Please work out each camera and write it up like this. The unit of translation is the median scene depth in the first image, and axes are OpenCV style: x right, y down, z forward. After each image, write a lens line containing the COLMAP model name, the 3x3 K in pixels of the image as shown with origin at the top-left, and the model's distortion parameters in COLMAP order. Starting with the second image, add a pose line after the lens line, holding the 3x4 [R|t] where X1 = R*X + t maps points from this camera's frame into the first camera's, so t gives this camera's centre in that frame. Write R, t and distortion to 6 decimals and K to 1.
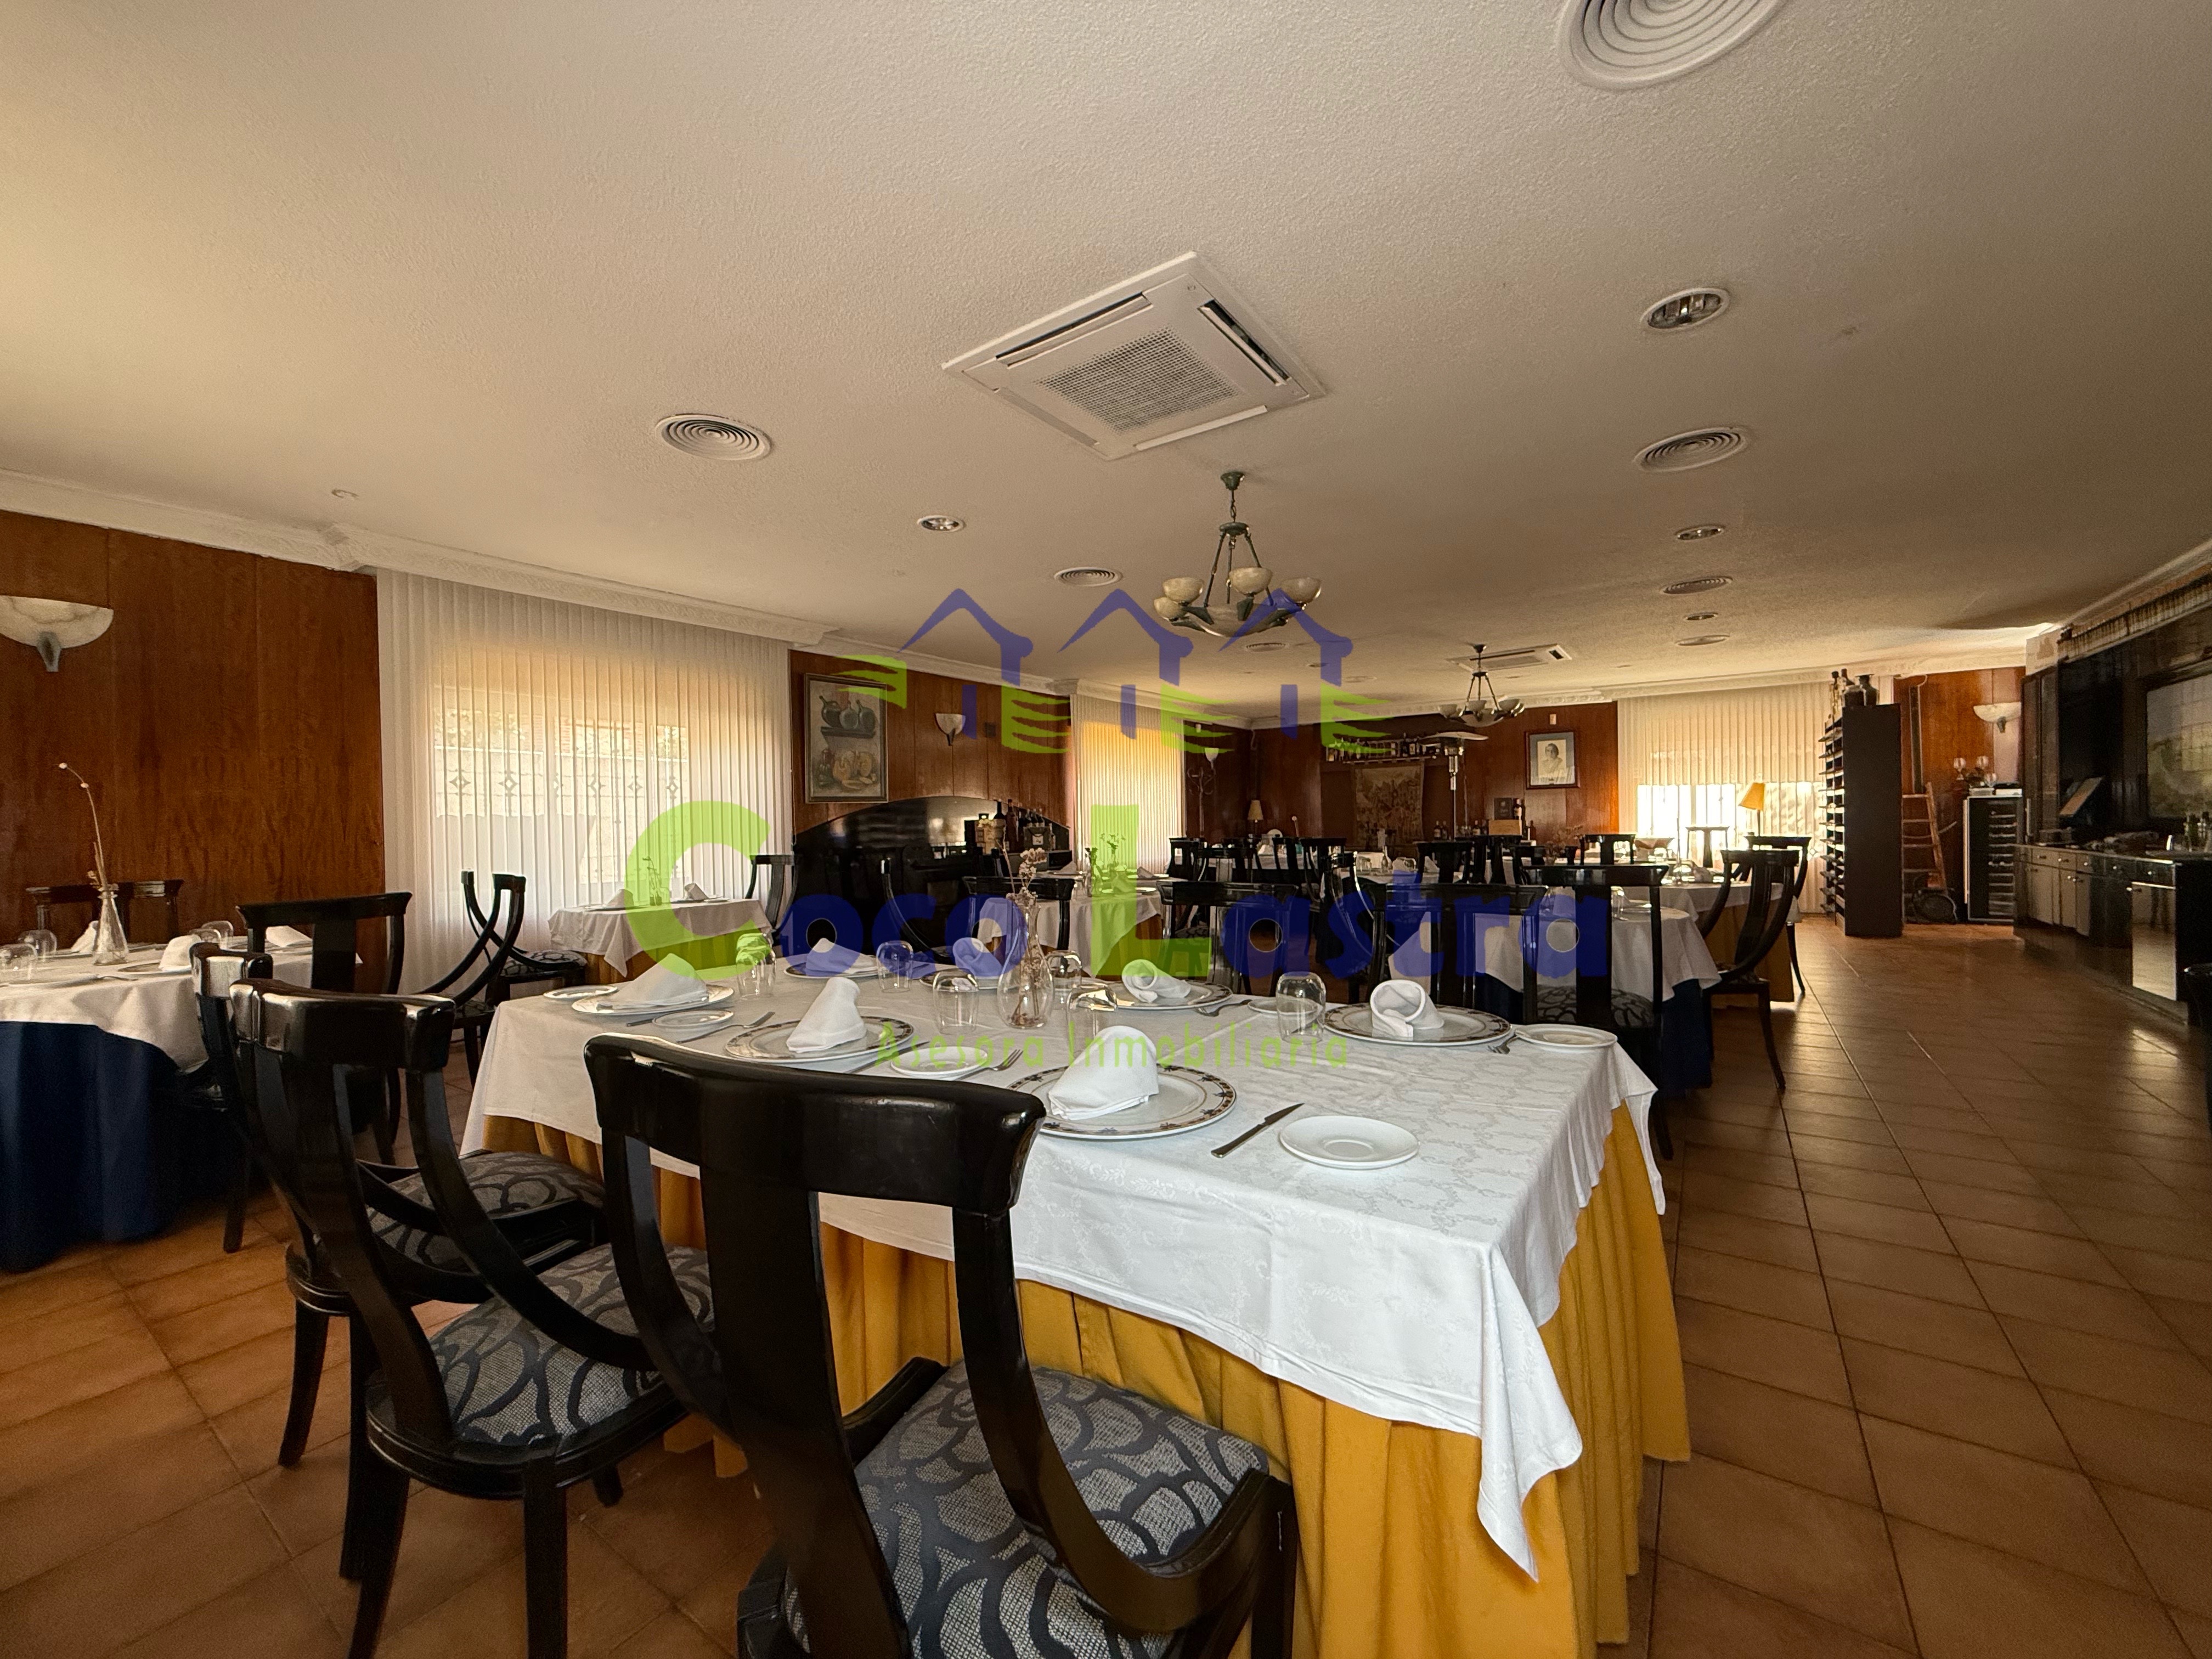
lens RADIAL K [[879.1, 0, 1108.6], [0, 879.1, 831.7], [0, 0, 1]] dist [-0.001229, 0.000540]
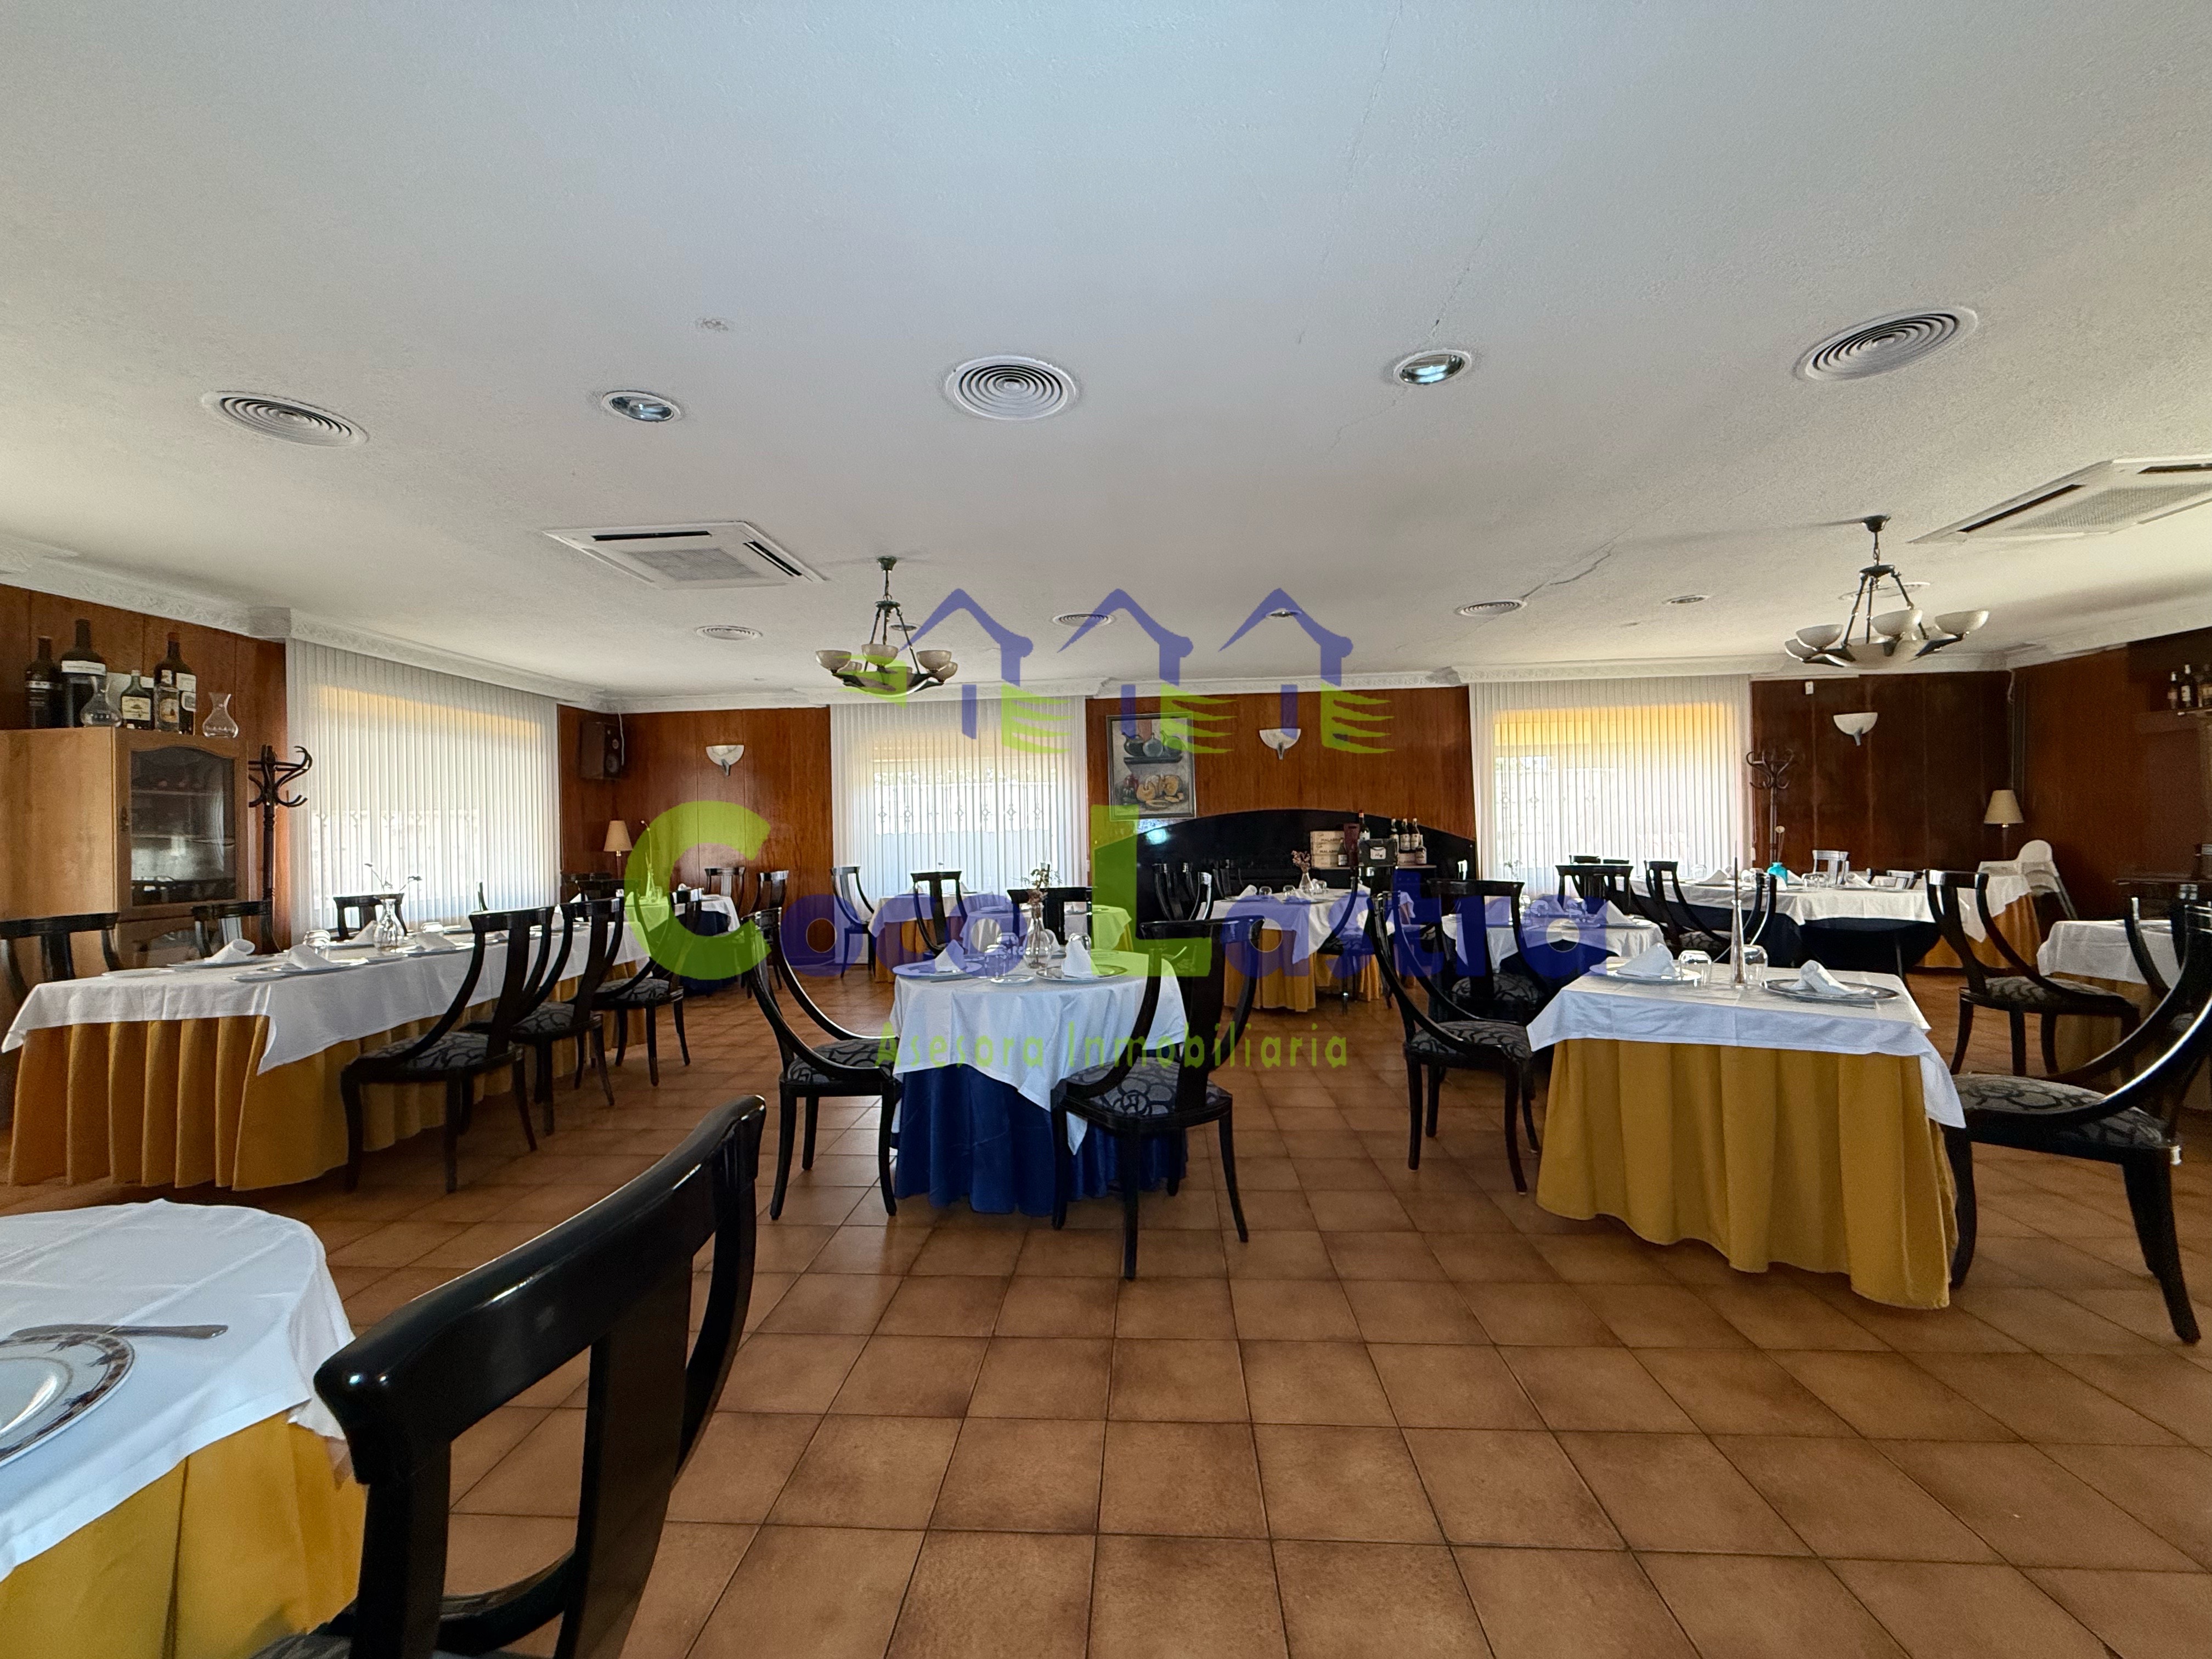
lens RADIAL K [[879.1, 0, 1098.4], [0, 879.1, 826.3], [0, 0, 1]] dist [-0.001229, 0.000540]
pose [[0.503776, 0.000330, -0.863834, 0.478529], [0.001030, 0.999999, 0.000982, -0.017588], [0.863834, -0.001385, 0.503775, 0.245490]]
